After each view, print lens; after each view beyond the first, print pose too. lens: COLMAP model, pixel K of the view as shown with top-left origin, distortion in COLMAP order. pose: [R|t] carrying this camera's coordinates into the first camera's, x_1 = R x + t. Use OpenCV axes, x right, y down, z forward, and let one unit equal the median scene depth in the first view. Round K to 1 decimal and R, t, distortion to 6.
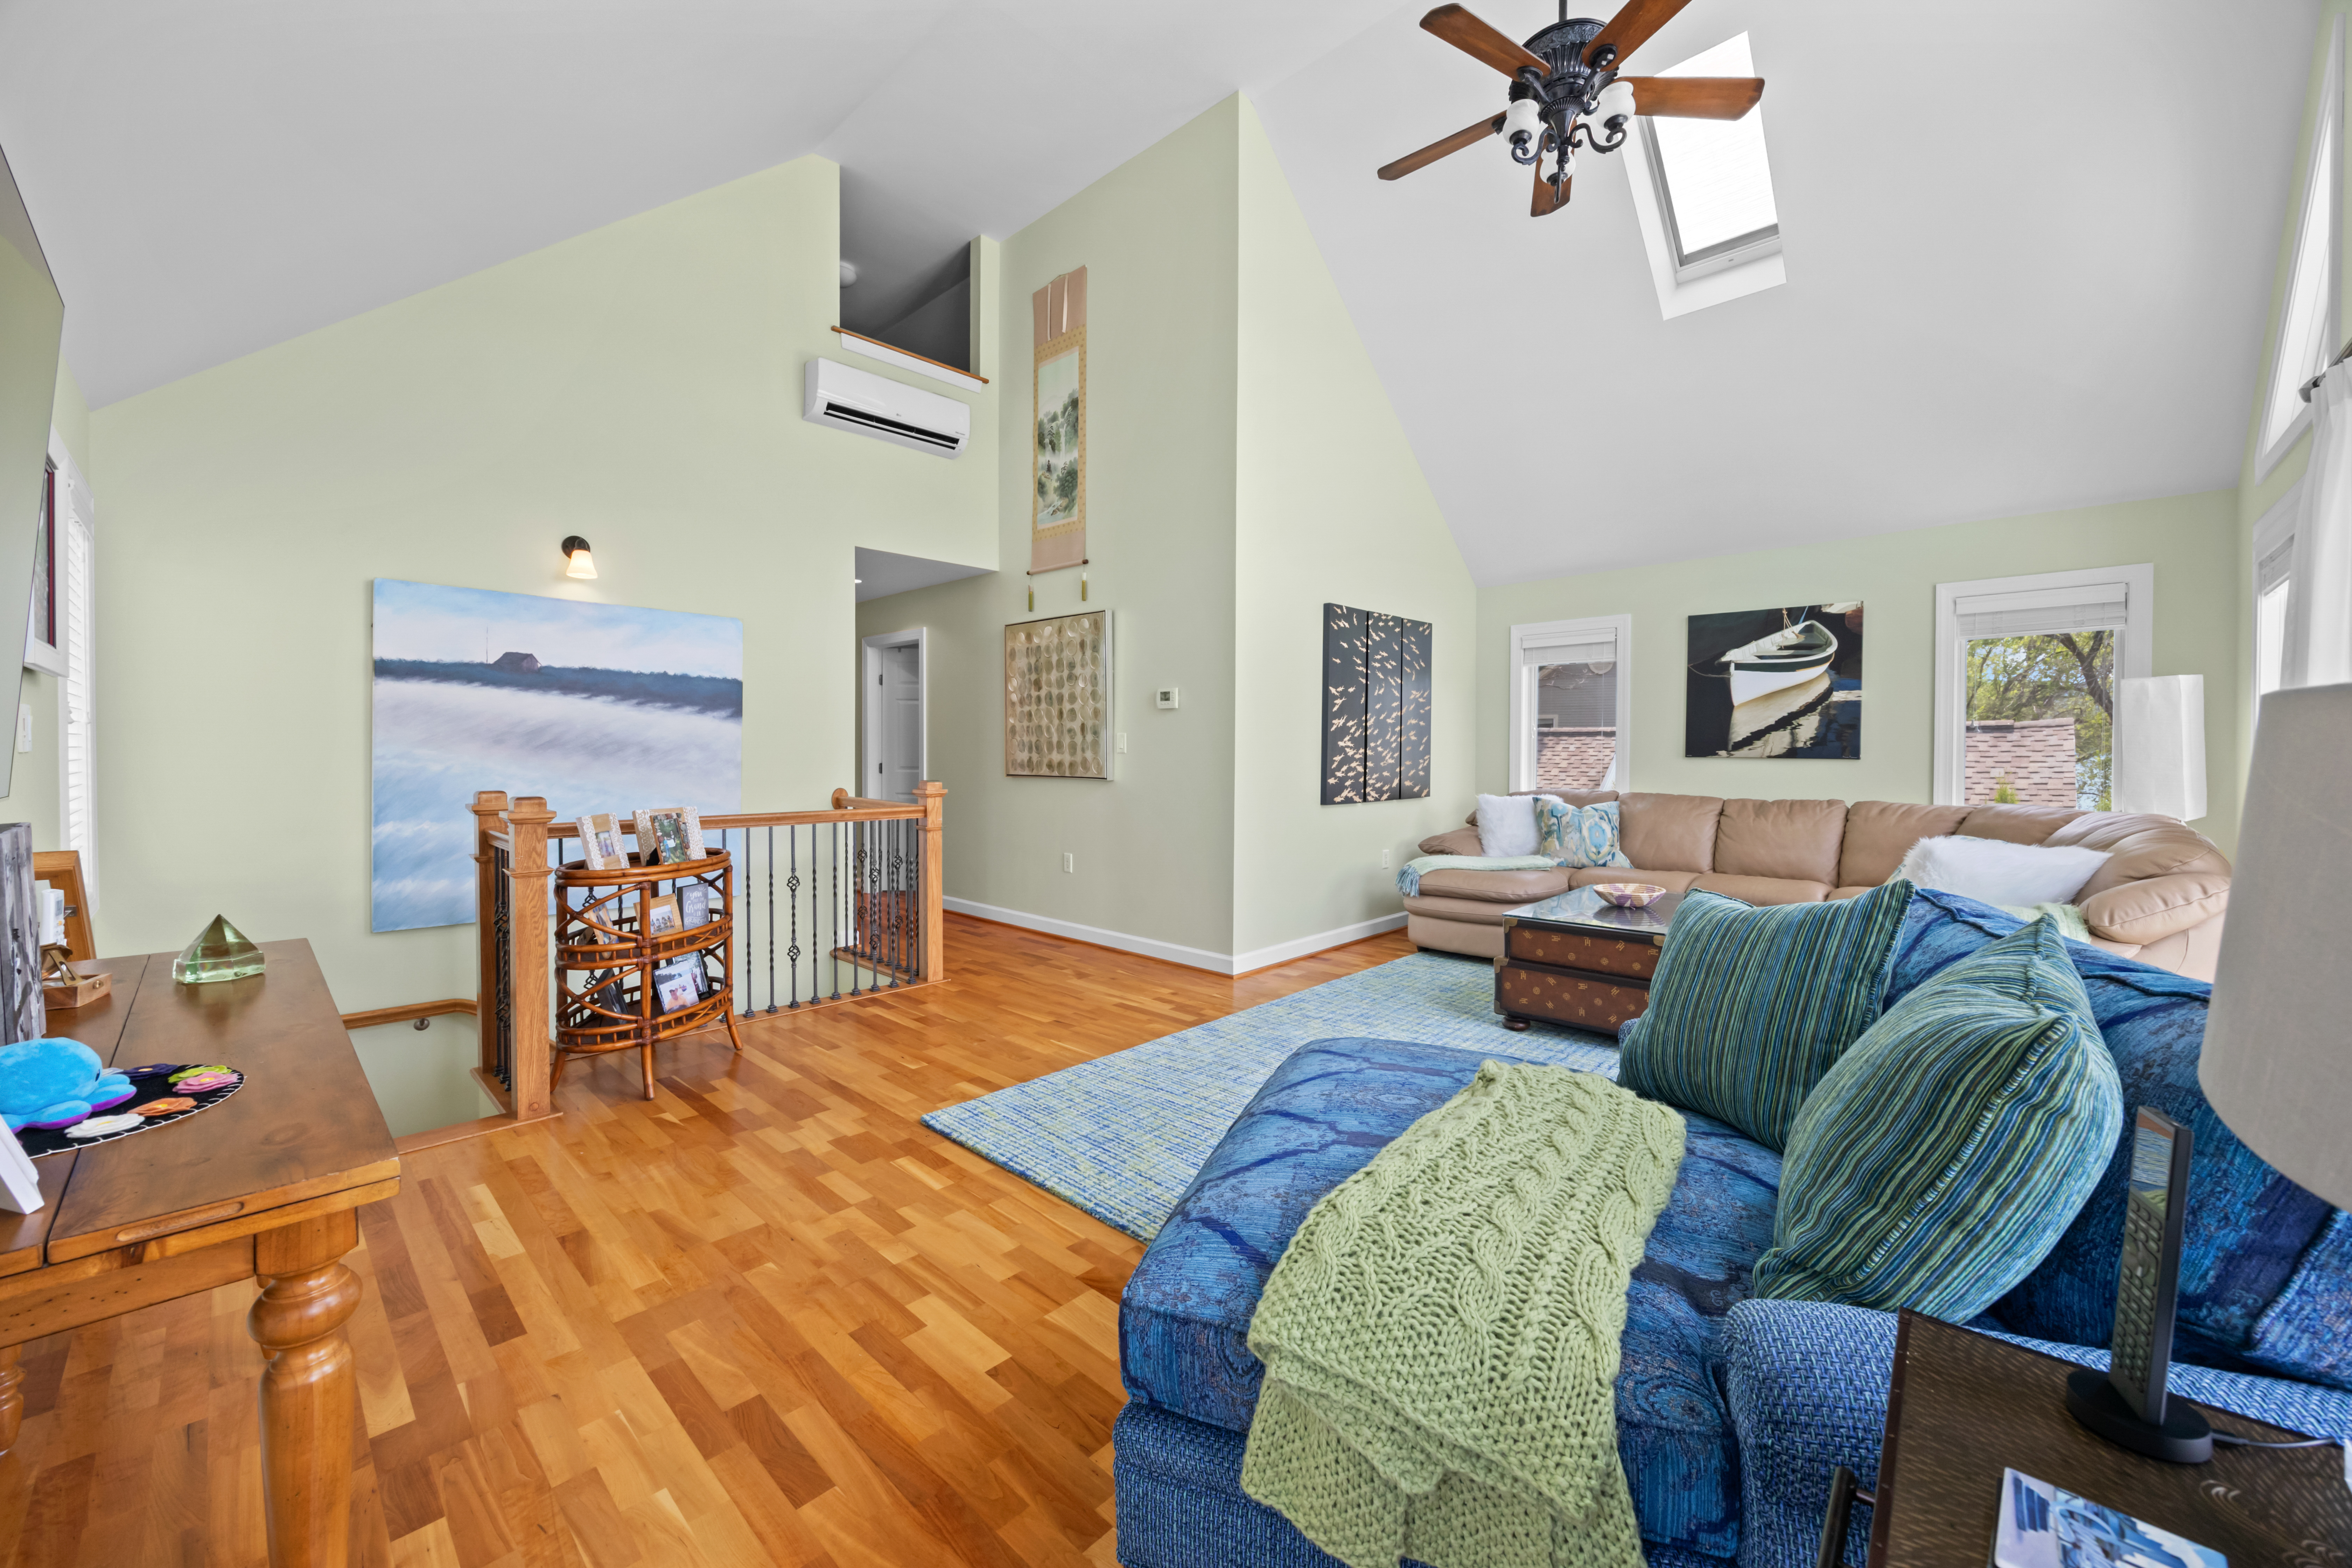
lens RADIAL K [[910.3, 0, 1181.1], [0, 910.3, 765.5], [0, 0, 1]] dist [-0.003013, -0.000431]
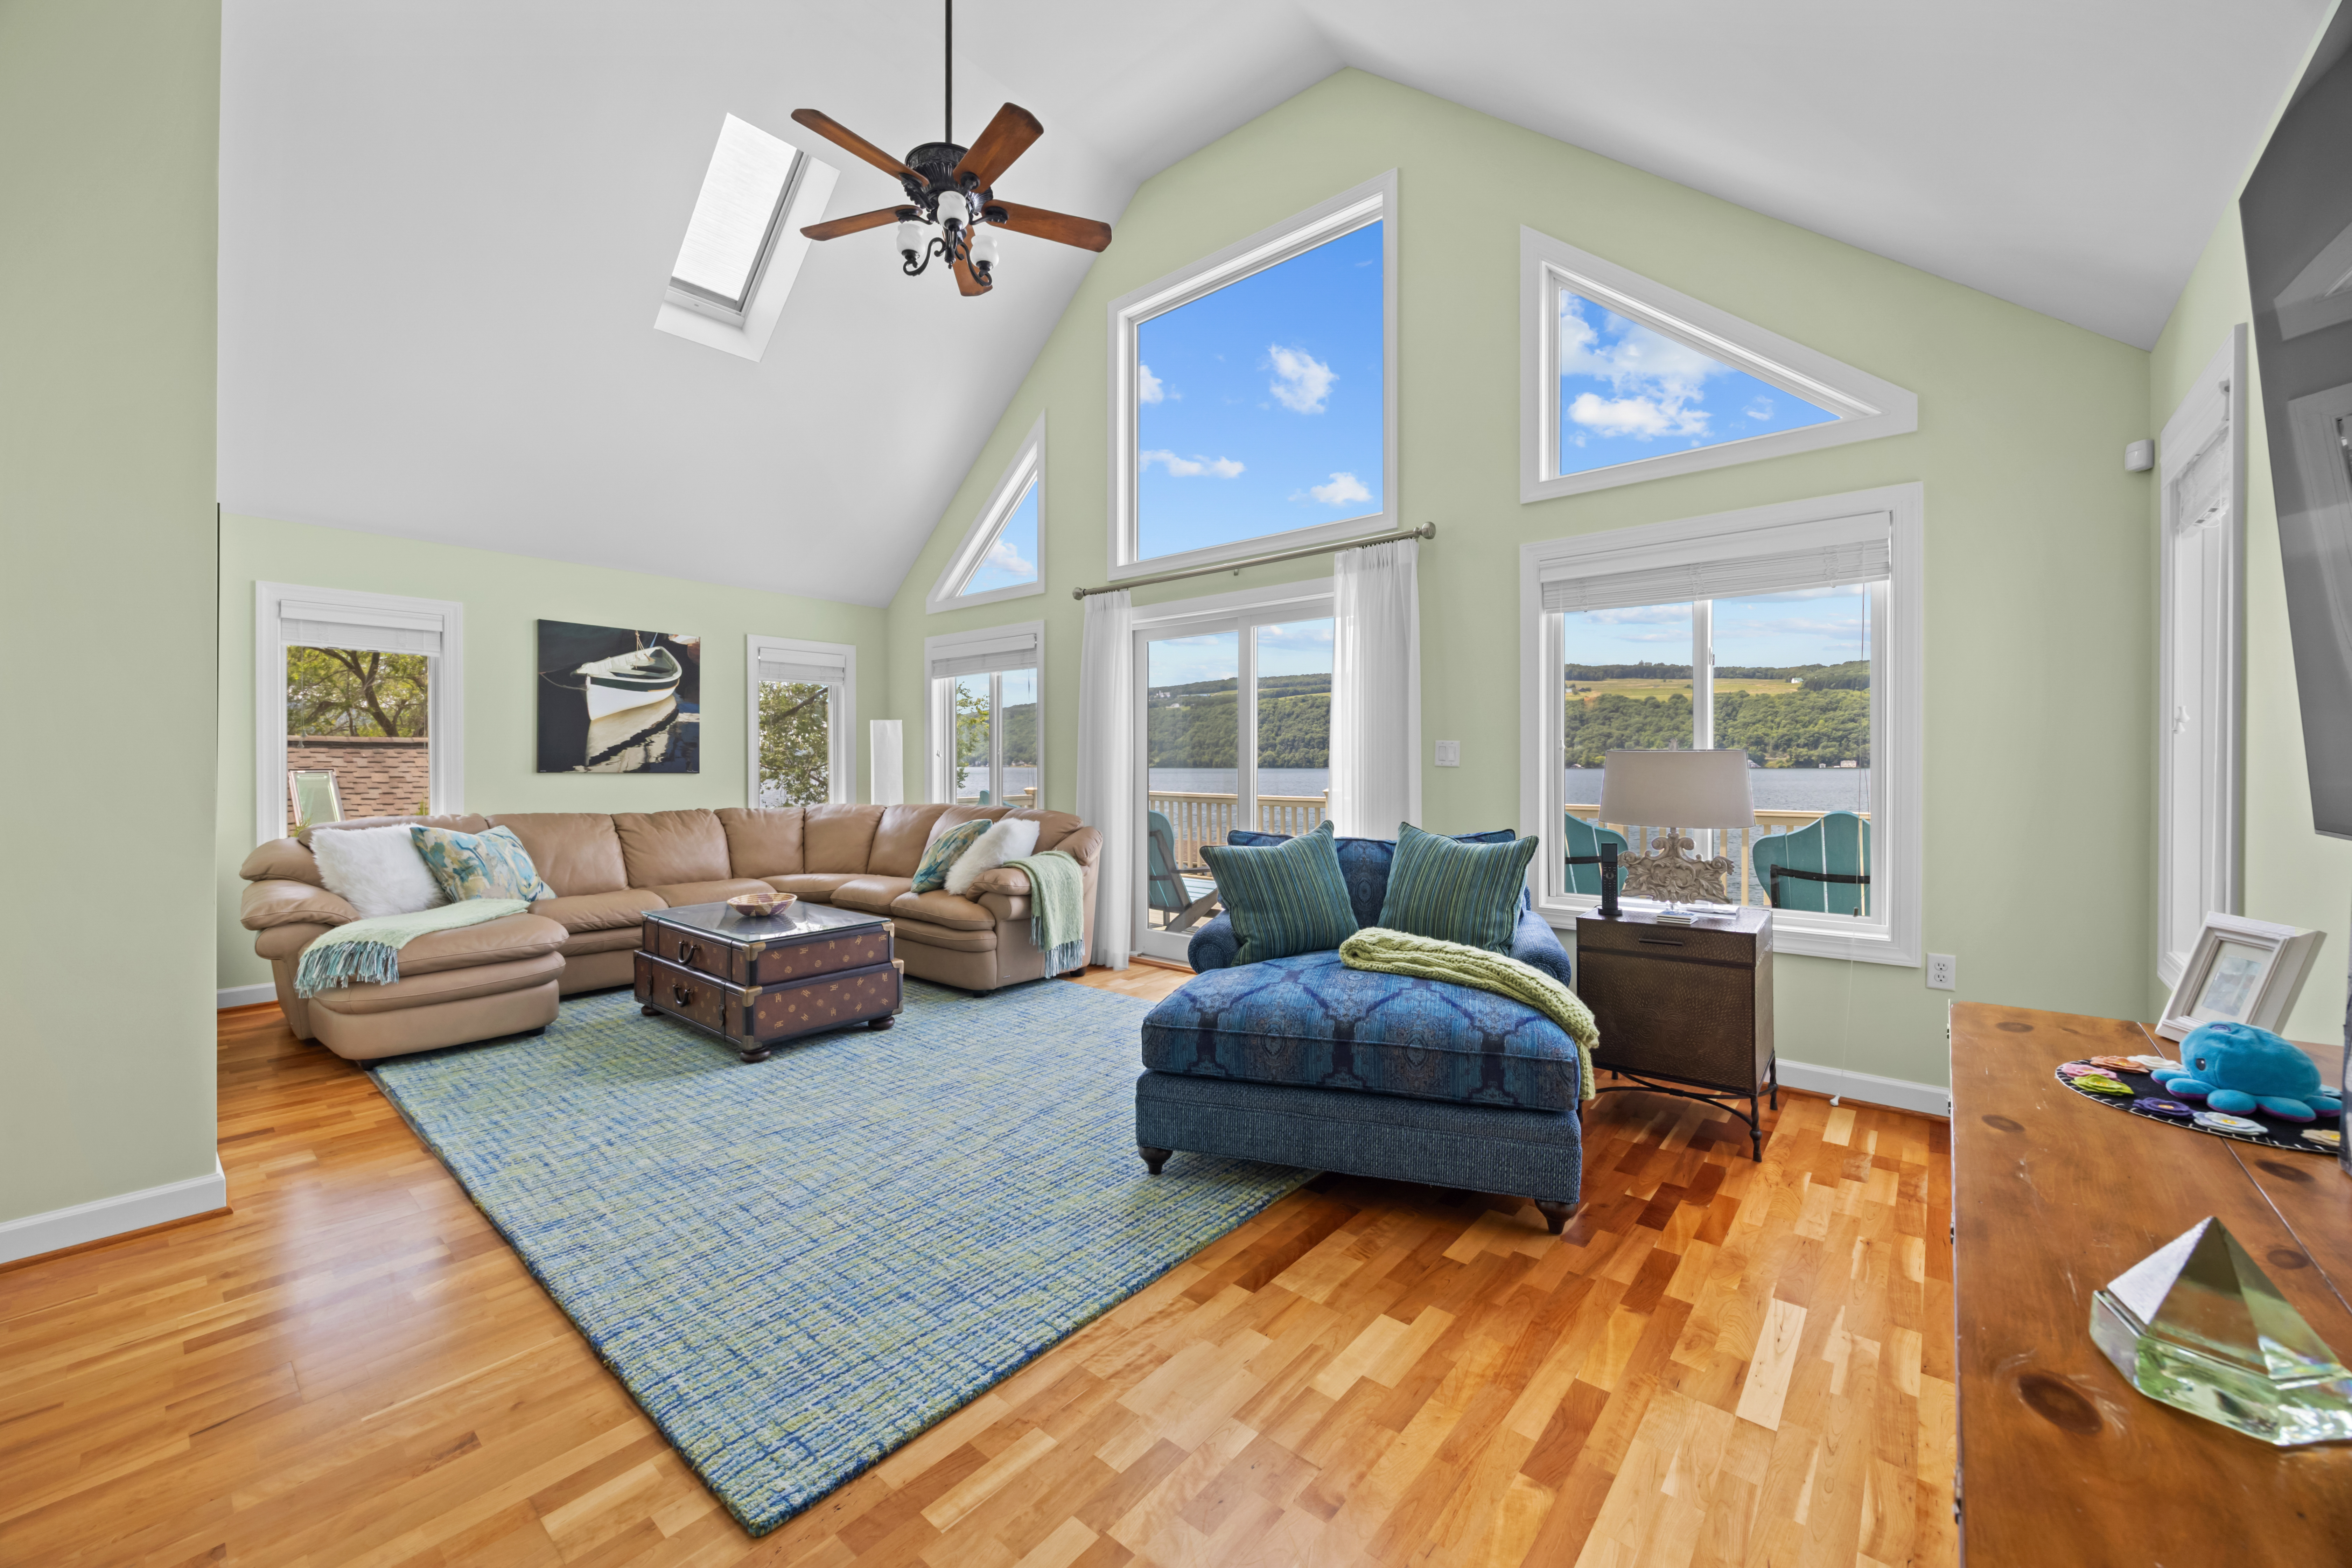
lens RADIAL K [[910.3, 0, 1179.1], [0, 910.3, 772.9], [0, 0, 1]] dist [-0.003013, -0.000431]
pose [[-0.069008, -0.006612, 0.997594, -0.447071], [0.016695, 0.999830, 0.007782, -0.005995], [-0.997476, 0.017191, -0.068886, 0.463761]]
